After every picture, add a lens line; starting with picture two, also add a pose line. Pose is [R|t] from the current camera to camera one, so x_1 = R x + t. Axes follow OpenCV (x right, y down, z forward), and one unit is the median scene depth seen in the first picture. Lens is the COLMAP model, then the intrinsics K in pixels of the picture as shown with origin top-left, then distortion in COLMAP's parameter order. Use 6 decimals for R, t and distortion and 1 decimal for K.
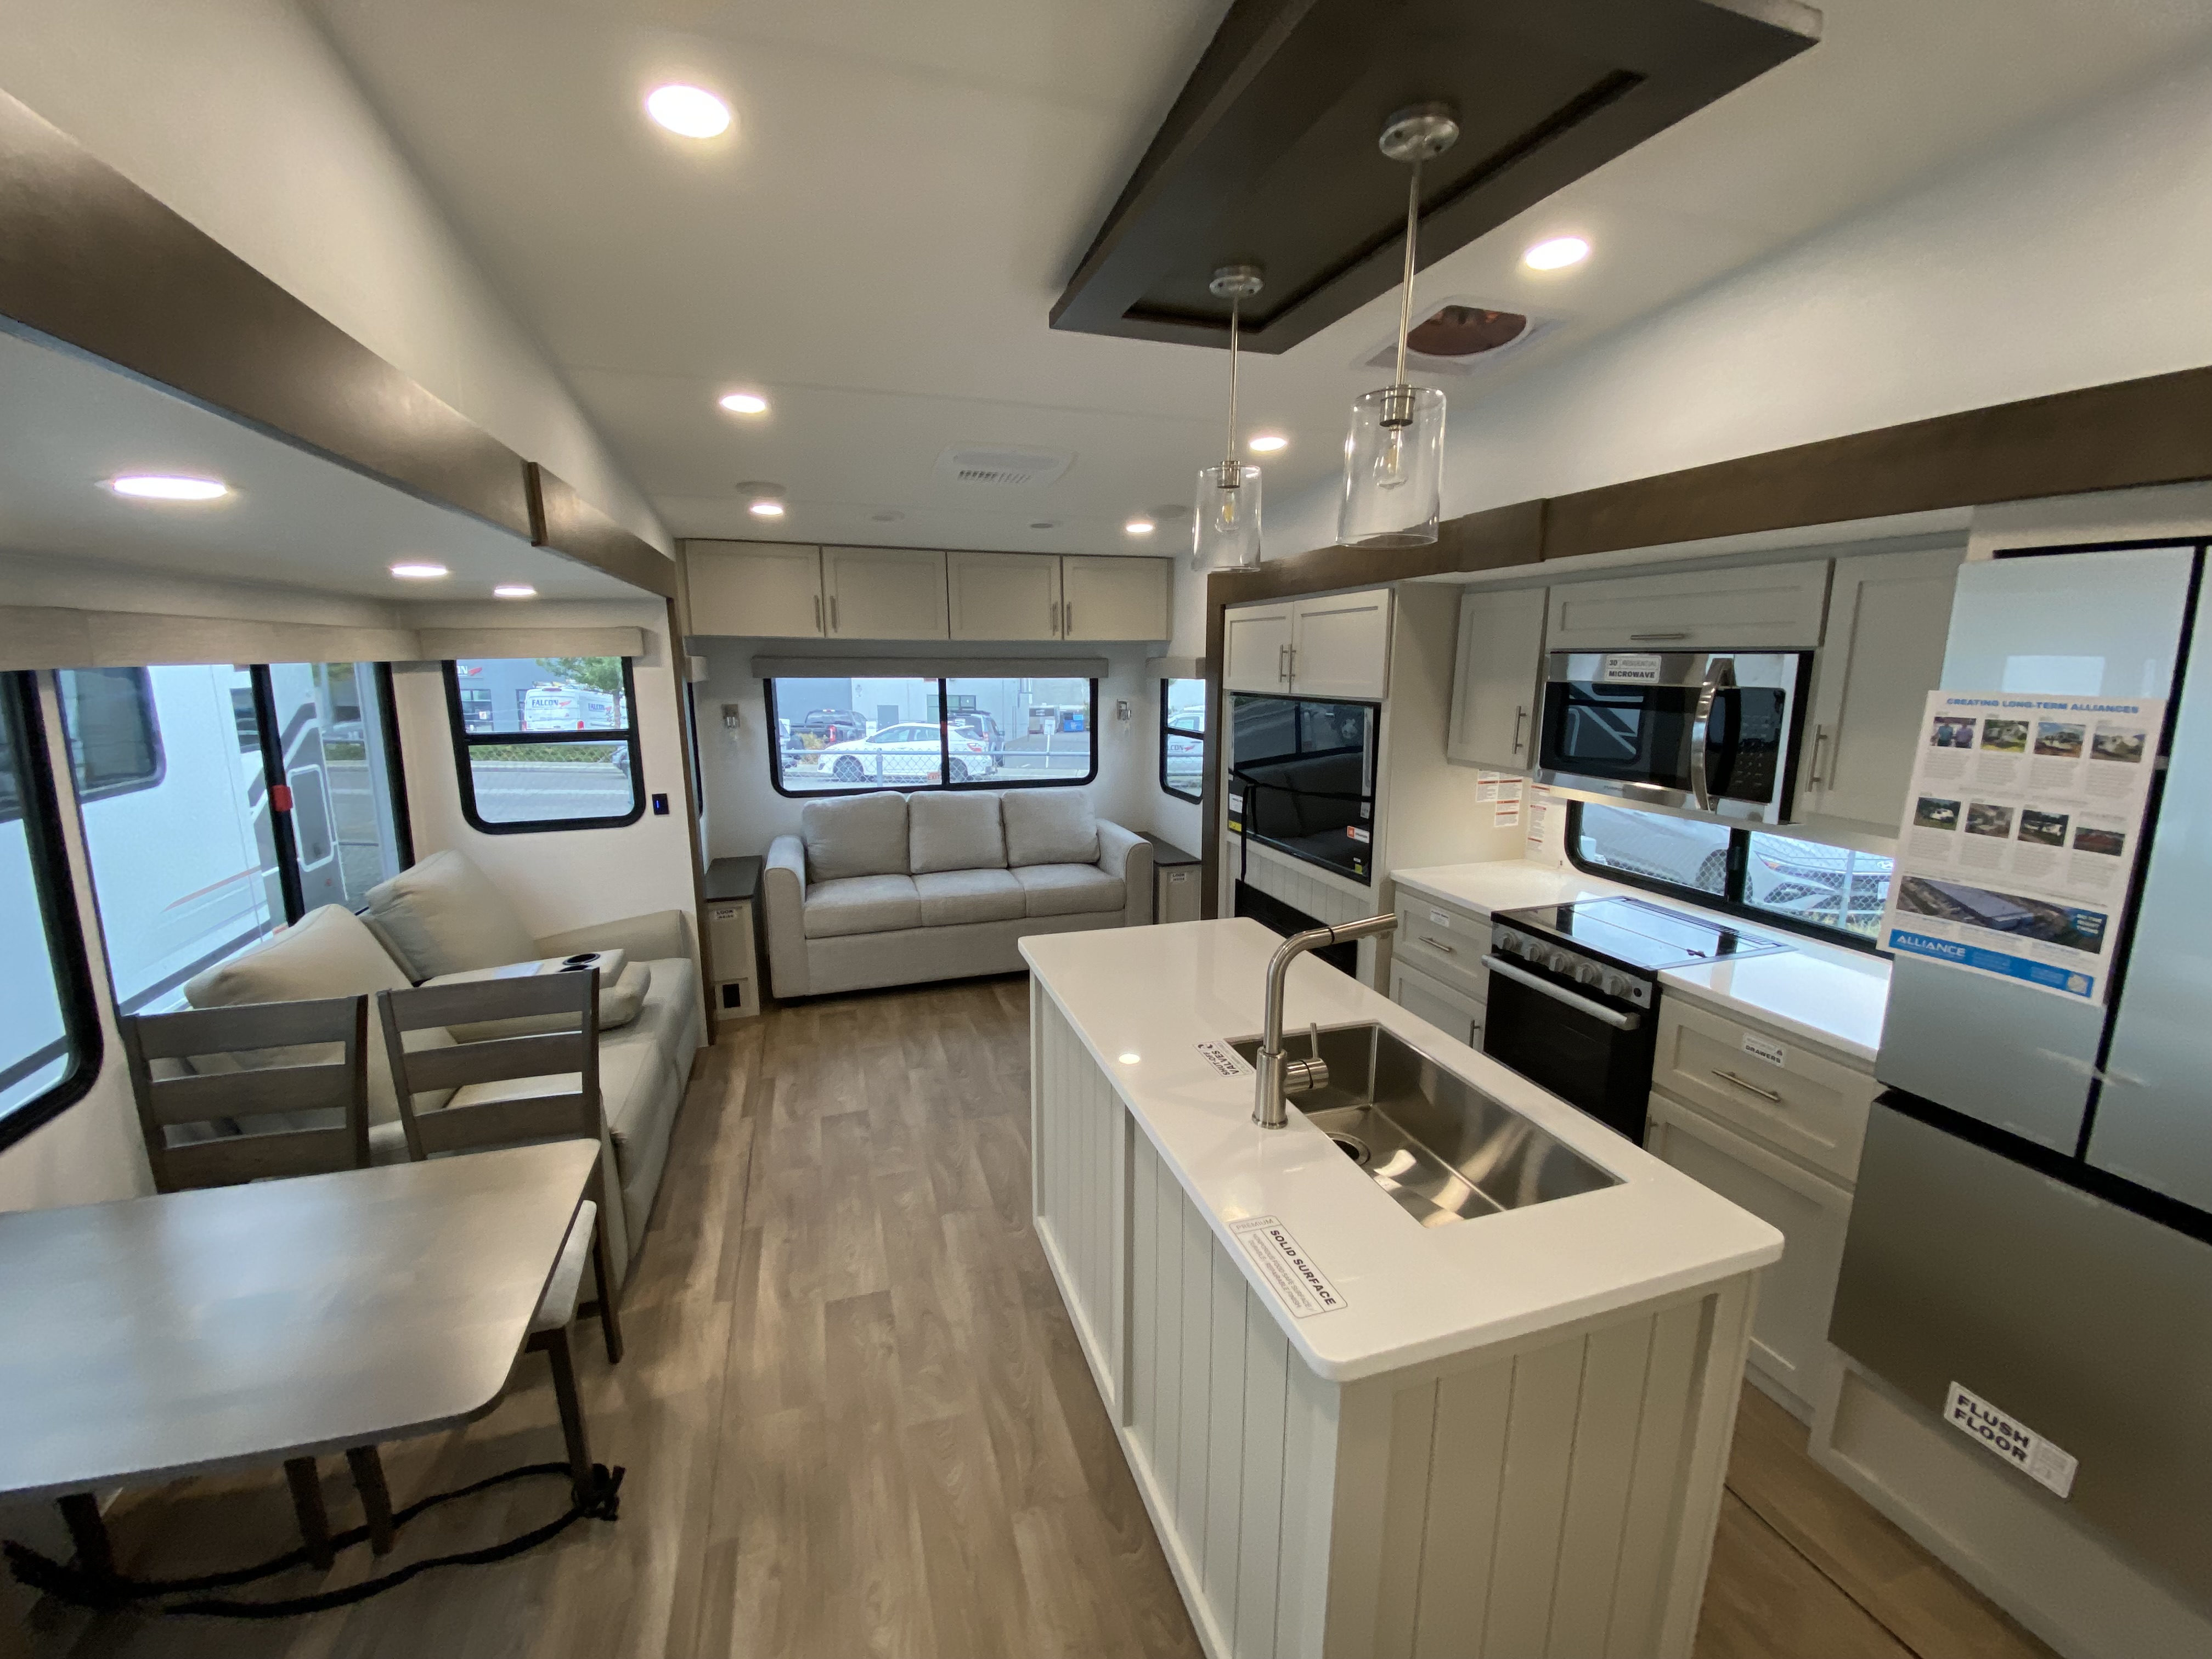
lens RADIAL K [[885.2, 0, 1099.0], [0, 885.2, 828.9], [0, 0, 1]] dist [0.055736, -0.043487]
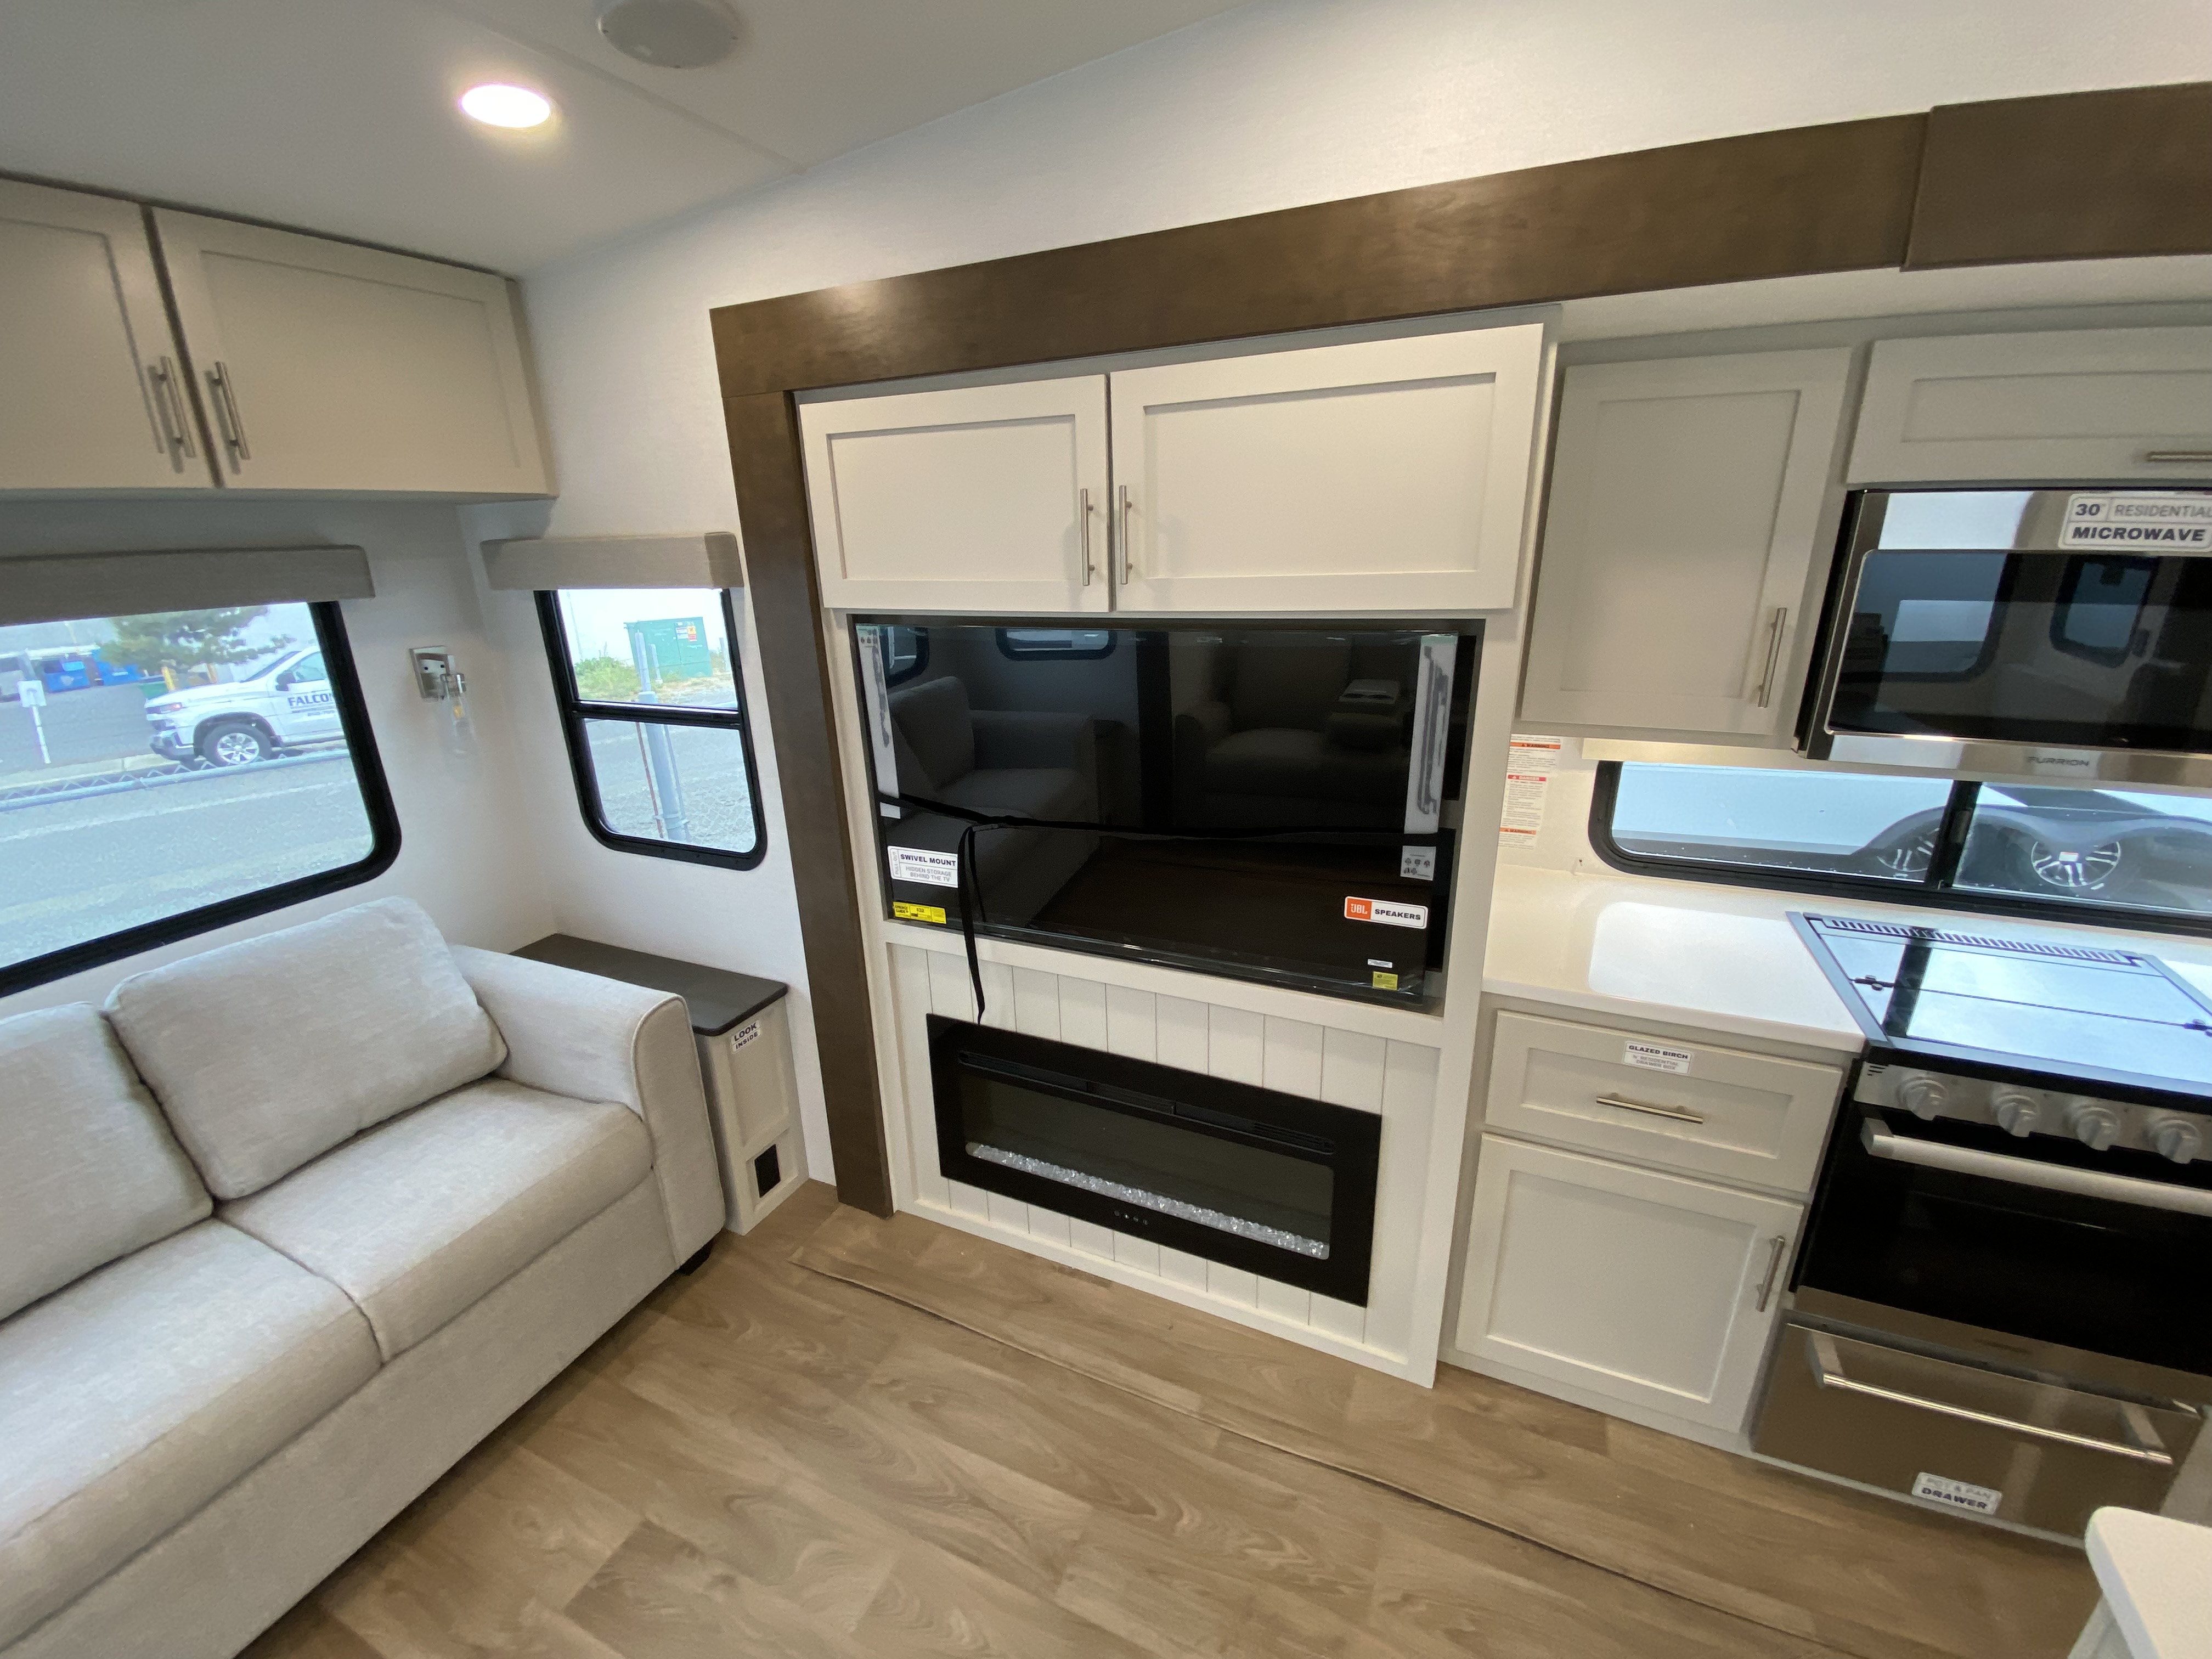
lens RADIAL K [[889.5, 0, 1098.4], [0, 889.5, 828.7], [0, 0, 1]] dist [0.015962, -0.018542]
pose [[0.666126, -0.248061, 0.703379, -0.119295], [0.166734, 0.968731, 0.183739, -0.145181], [-0.726964, -0.005116, 0.686657, 0.795976]]
